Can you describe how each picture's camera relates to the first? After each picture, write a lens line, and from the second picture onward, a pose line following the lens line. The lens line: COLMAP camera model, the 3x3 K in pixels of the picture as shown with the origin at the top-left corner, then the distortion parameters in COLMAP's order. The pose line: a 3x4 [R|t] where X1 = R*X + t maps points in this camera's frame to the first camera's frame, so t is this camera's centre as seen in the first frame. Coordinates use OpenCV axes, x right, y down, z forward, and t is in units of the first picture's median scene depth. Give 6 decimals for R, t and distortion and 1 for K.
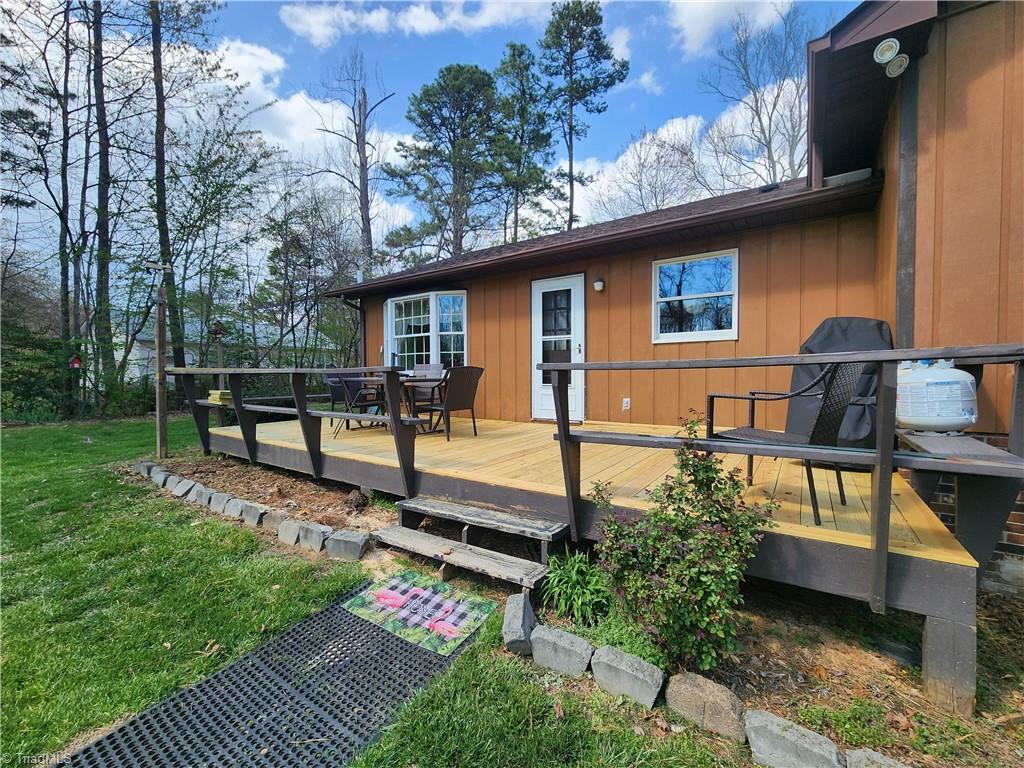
lens RADIAL K [[415.2, 0, 511.3], [0, 415.2, 383.4], [0, 0, 1]] dist [-0.000926, -0.000194]
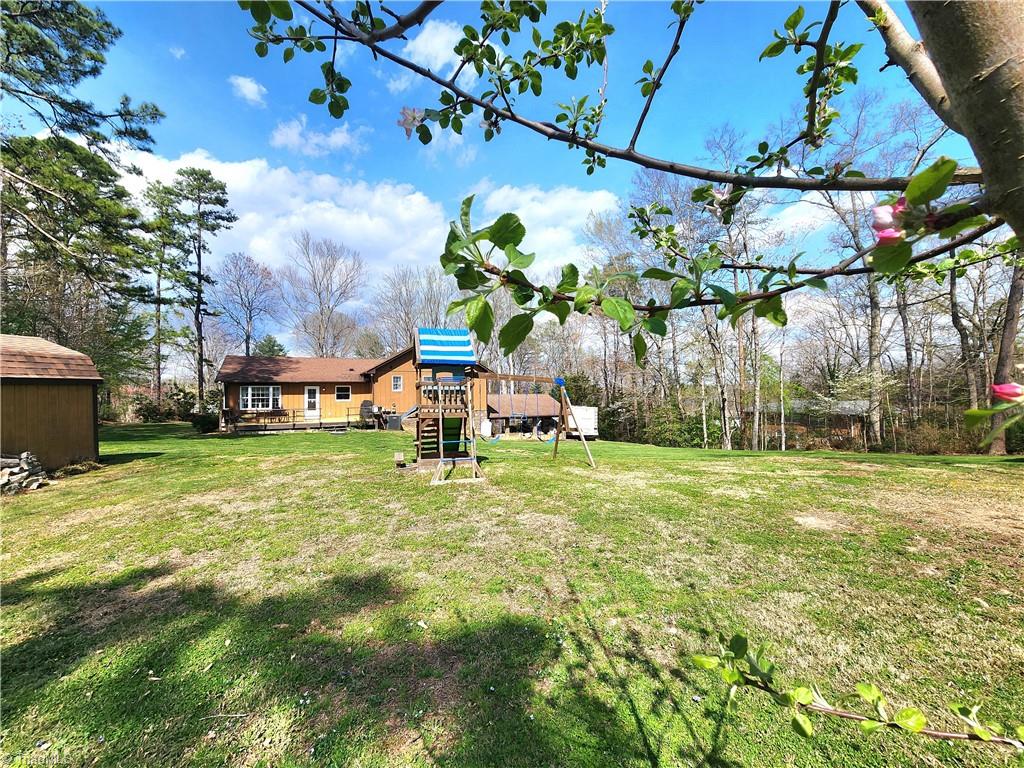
lens RADIAL K [[415.2, 0, 511.2], [0, 415.2, 383.6], [0, 0, 1]] dist [-0.000926, -0.000194]
pose [[0.441427, 0.047588, 0.896034, -2.286172], [0.016800, 0.997979, -0.061278, 0.019086], [-0.897140, 0.042103, 0.439735, -2.225138]]
